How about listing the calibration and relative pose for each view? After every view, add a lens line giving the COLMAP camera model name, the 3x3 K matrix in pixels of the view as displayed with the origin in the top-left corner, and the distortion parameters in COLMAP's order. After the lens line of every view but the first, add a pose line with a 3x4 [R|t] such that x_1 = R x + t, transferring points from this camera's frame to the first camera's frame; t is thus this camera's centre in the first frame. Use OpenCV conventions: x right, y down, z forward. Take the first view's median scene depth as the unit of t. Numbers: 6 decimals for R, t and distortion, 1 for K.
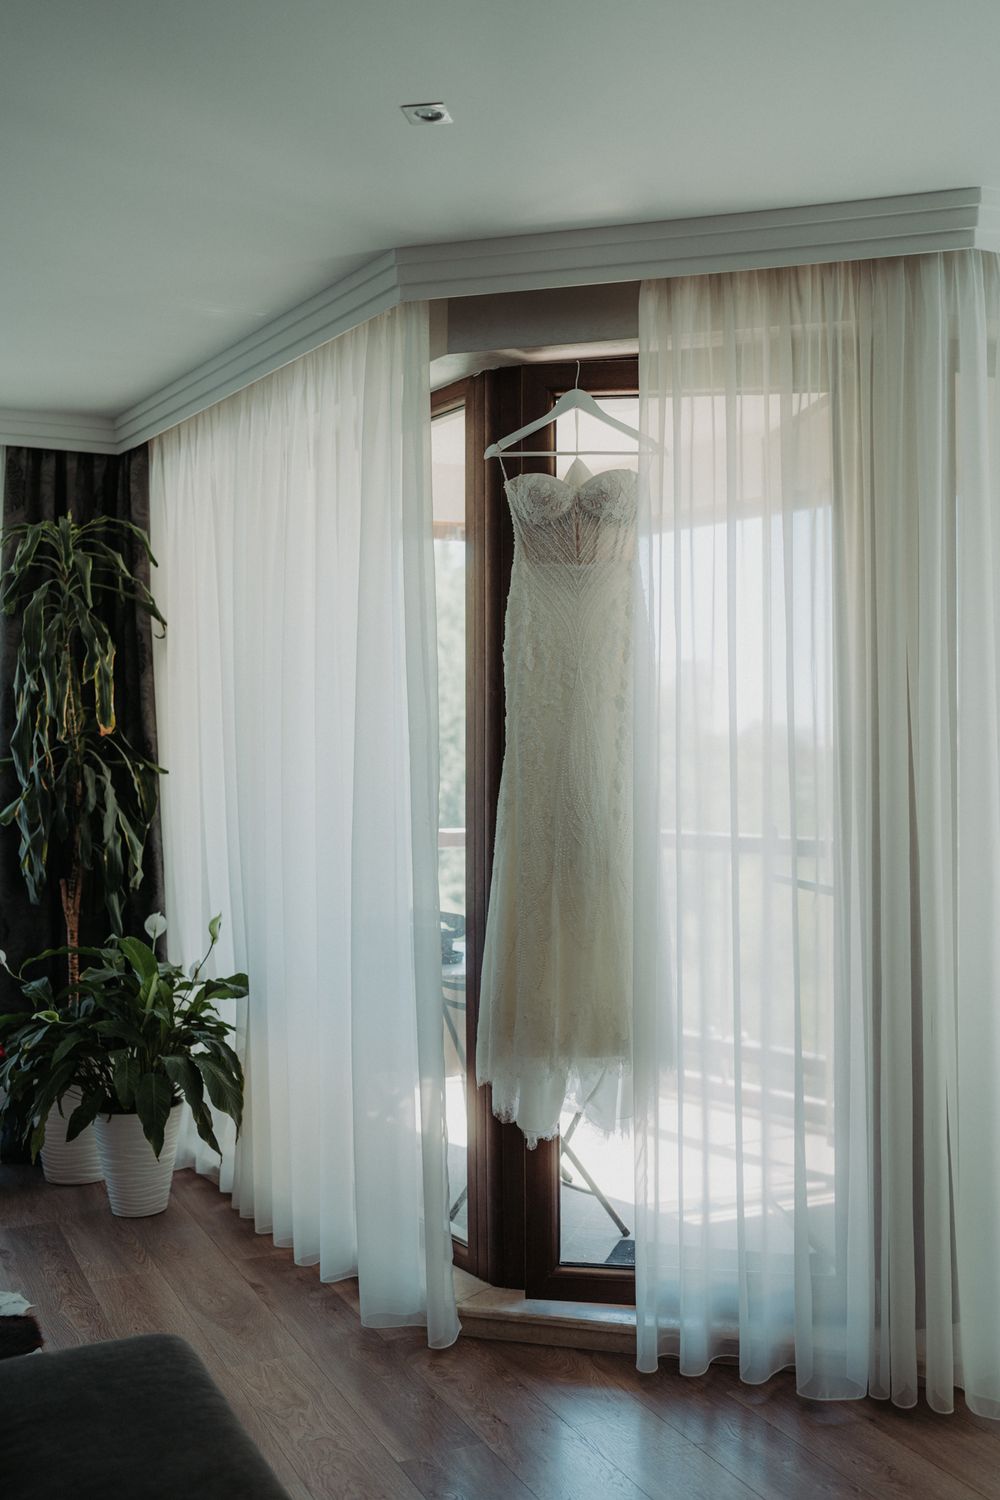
lens RADIAL K [[1504.4, 0, 500.0], [0, 1504.4, 750.0], [0, 0, 1]] dist [-0.035229, 0.126601]
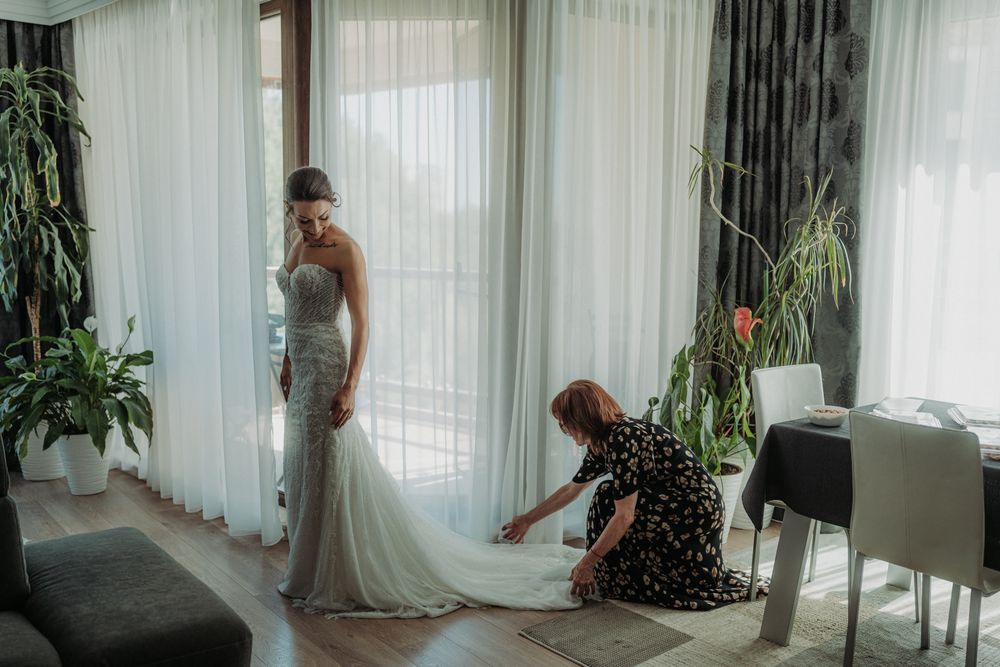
lens RADIAL K [[1002.9, 0, 500.0], [0, 1002.9, 333.5], [0, 0, 1]] dist [-0.035229, 0.126601]
pose [[0.980917, -0.012255, 0.194041, -0.002883], [-0.009093, 0.994028, 0.108749, 0.004199], [-0.194215, -0.108438, 0.974947, -0.156596]]
